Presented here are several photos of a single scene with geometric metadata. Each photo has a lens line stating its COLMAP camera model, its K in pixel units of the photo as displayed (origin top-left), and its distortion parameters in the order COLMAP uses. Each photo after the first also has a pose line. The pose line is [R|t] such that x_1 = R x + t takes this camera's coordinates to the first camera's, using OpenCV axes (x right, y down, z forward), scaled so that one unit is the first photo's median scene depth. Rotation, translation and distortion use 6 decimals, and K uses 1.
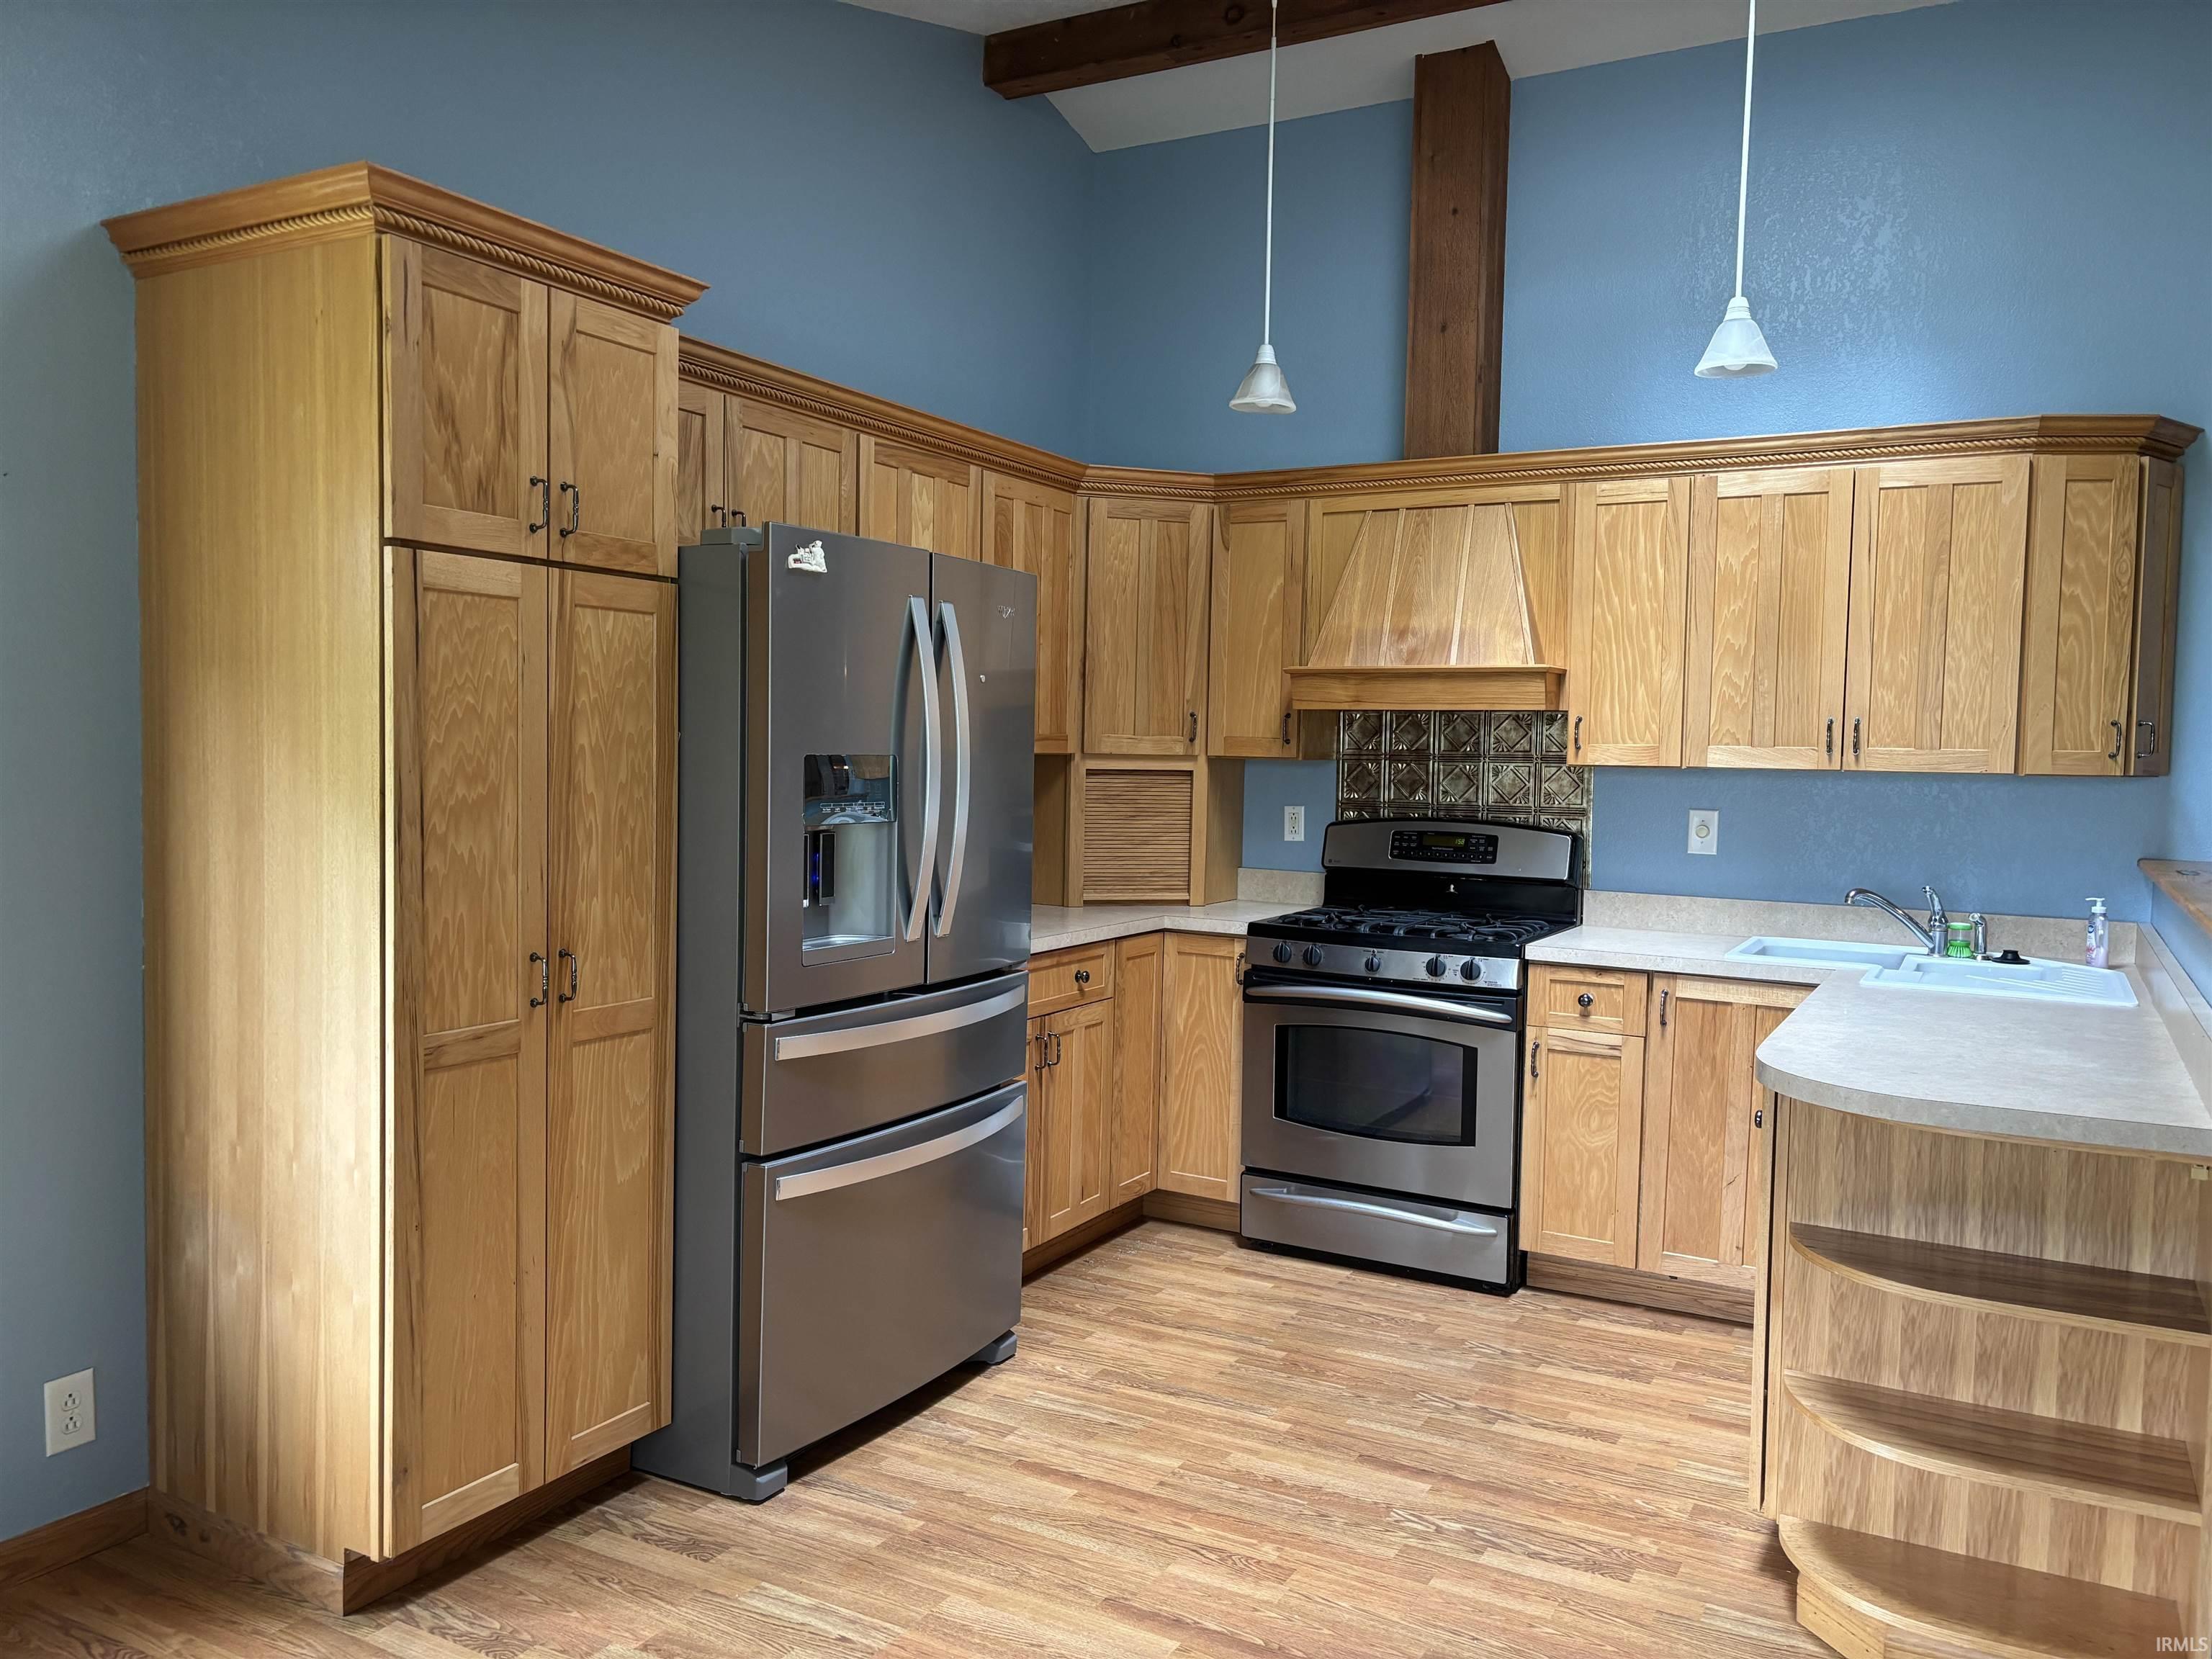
lens RADIAL K [[1699.5, 0, 1088.1], [0, 1699.5, 836.1], [0, 0, 1]] dist [0.046887, -0.000039]
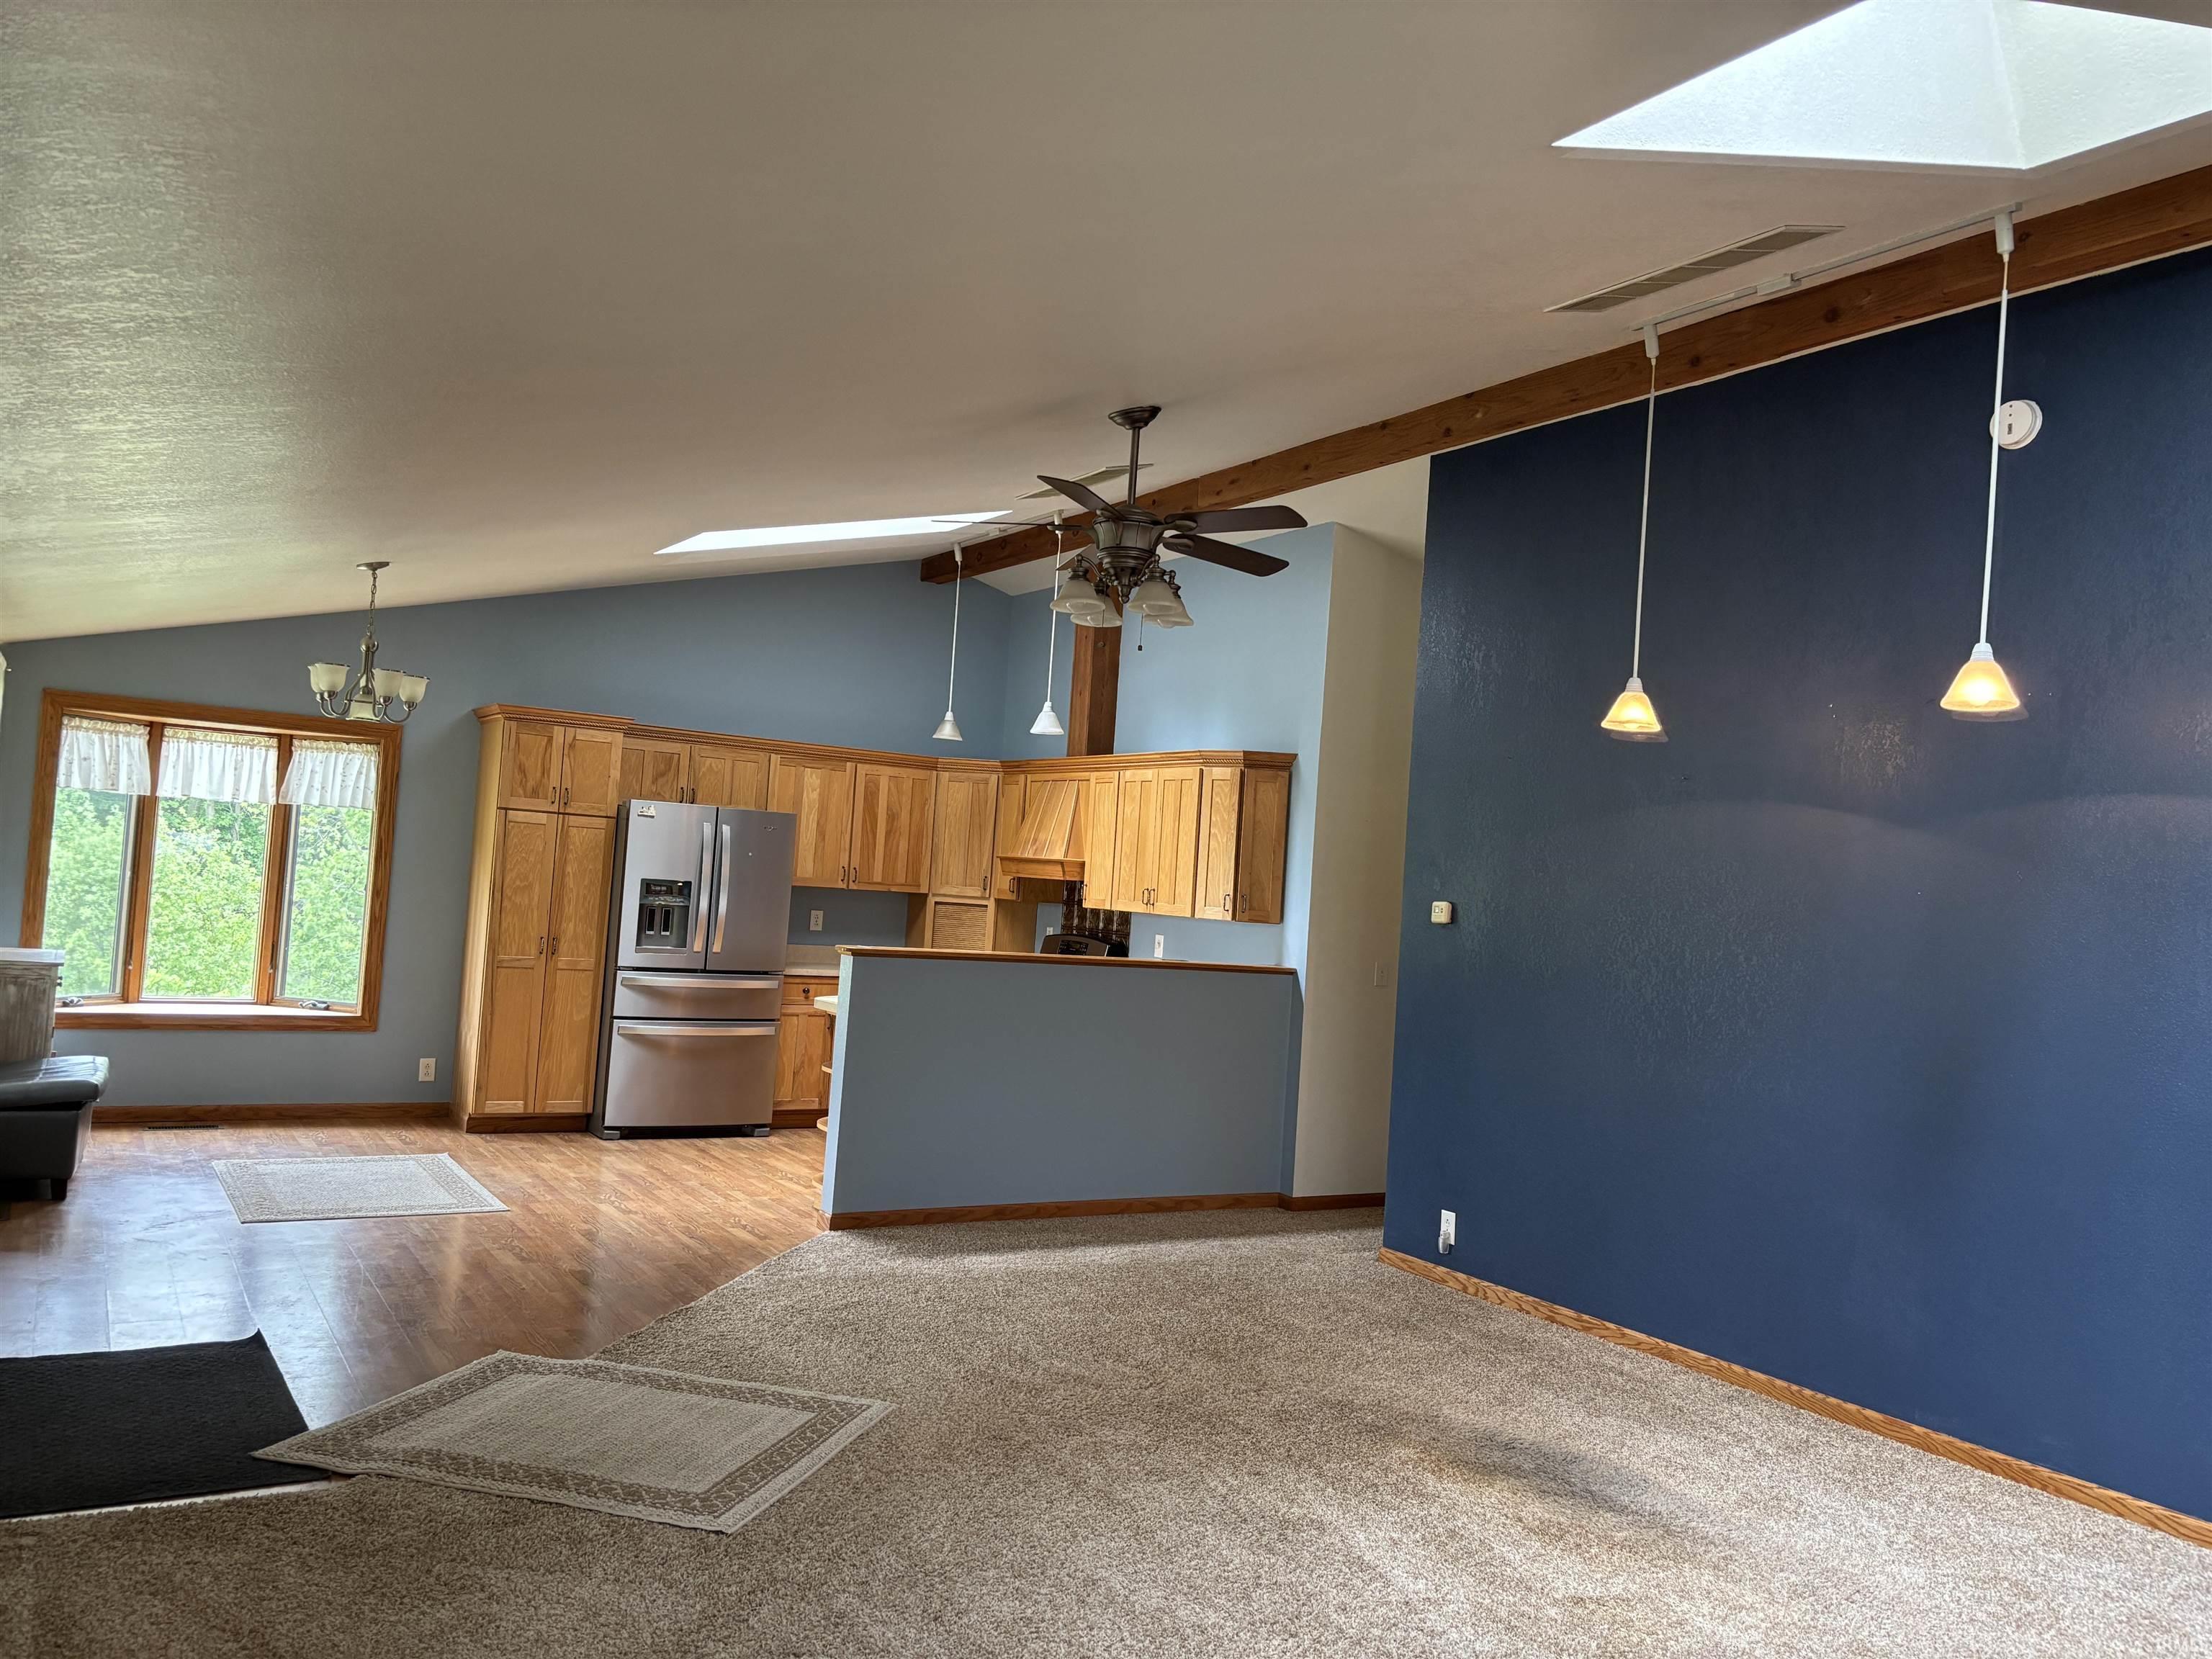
lens RADIAL K [[1699.5, 0, 1123.3], [0, 1699.5, 833.0], [0, 0, 1]] dist [0.046887, -0.000039]
pose [[0.874583, 0.026997, -0.484123, 1.981066], [-0.077278, 0.993447, -0.084206, 0.056778], [0.478678, 0.111057, 0.870939, -1.156024]]
